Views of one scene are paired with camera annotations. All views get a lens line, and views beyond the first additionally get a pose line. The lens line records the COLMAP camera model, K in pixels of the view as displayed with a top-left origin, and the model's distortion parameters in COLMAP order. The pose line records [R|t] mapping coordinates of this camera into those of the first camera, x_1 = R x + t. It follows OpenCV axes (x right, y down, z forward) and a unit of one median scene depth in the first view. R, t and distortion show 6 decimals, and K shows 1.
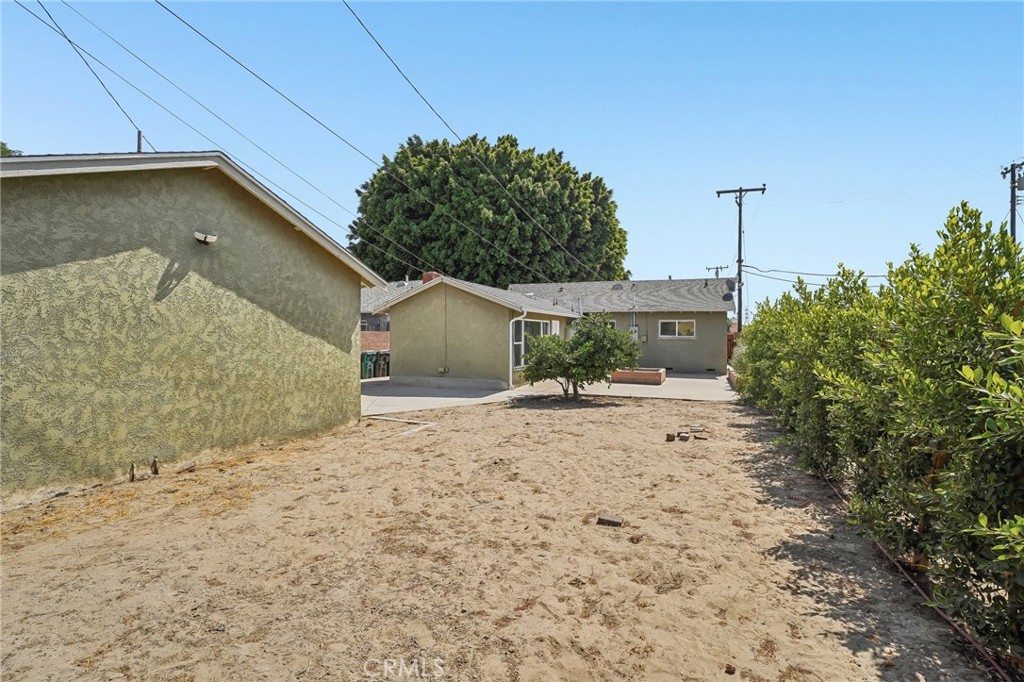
lens RADIAL K [[474.7, 0, 511.6], [0, 474.7, 325.5], [0, 0, 1]] dist [-0.051372, 0.016029]
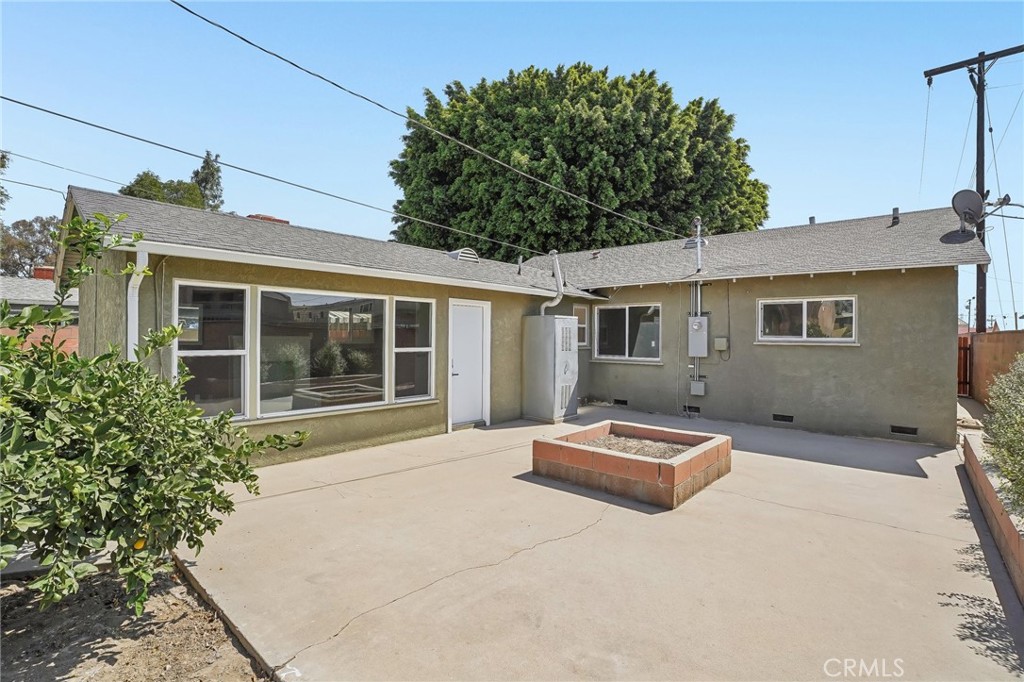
lens RADIAL K [[474.7, 0, 511.6], [0, 474.7, 325.5], [0, 0, 1]] dist [-0.051372, 0.016029]
pose [[0.947179, -0.005386, -0.320660, 0.146779], [0.002934, 0.999963, -0.008130, 0.008845], [0.320692, 0.006760, 0.947159, 0.333554]]
